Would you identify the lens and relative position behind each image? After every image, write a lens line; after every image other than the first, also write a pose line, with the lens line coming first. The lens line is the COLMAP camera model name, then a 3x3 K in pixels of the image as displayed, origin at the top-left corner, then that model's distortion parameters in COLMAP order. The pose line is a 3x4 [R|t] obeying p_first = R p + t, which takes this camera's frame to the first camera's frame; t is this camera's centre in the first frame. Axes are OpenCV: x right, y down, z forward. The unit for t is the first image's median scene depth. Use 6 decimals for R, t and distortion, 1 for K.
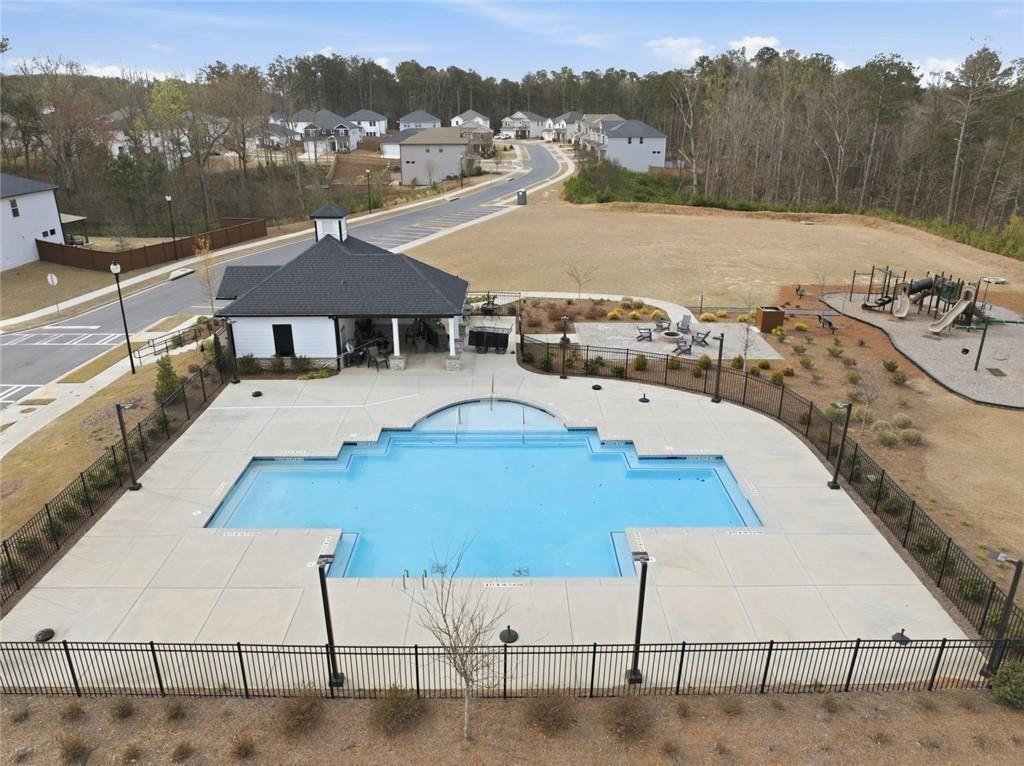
lens RADIAL K [[720.9, 0, 512.0], [0, 720.9, 383.0], [0, 0, 1]] dist [-0.030813, 0.001538]
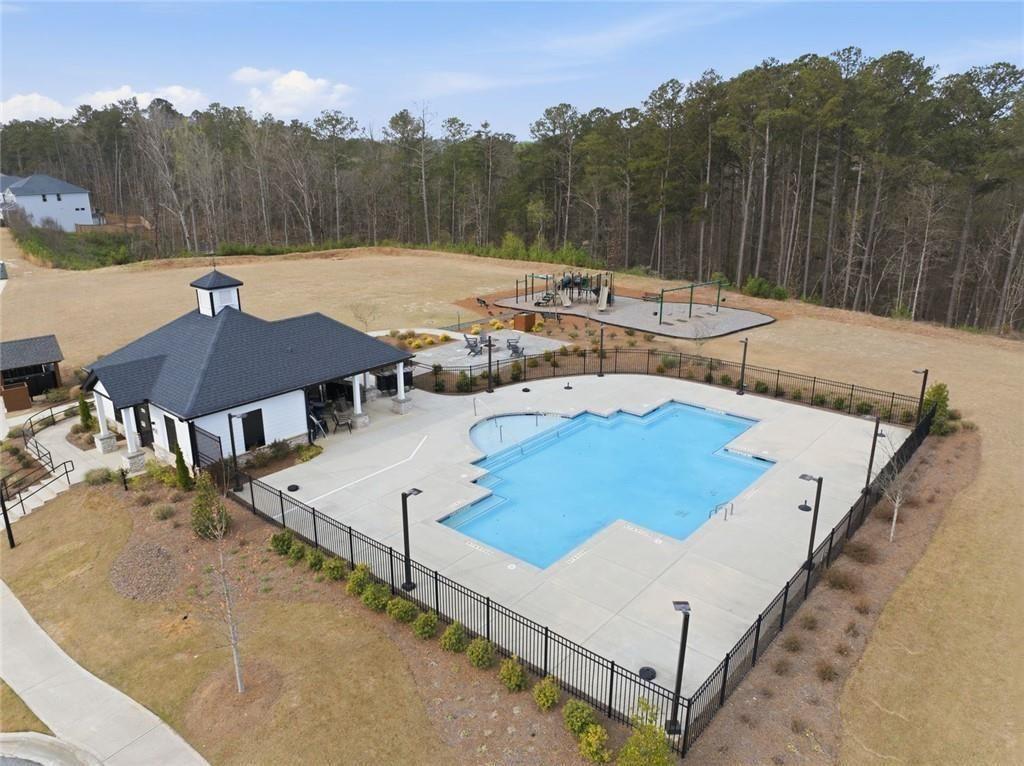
lens RADIAL K [[720.9, 0, 512.0], [0, 720.9, 383.0], [0, 0, 1]] dist [-0.030813, 0.001538]
pose [[0.649198, -0.230807, 0.724755, -0.732775], [0.274981, 0.959620, 0.059289, -0.079599], [-0.709174, 0.160804, 0.686451, 0.187596]]
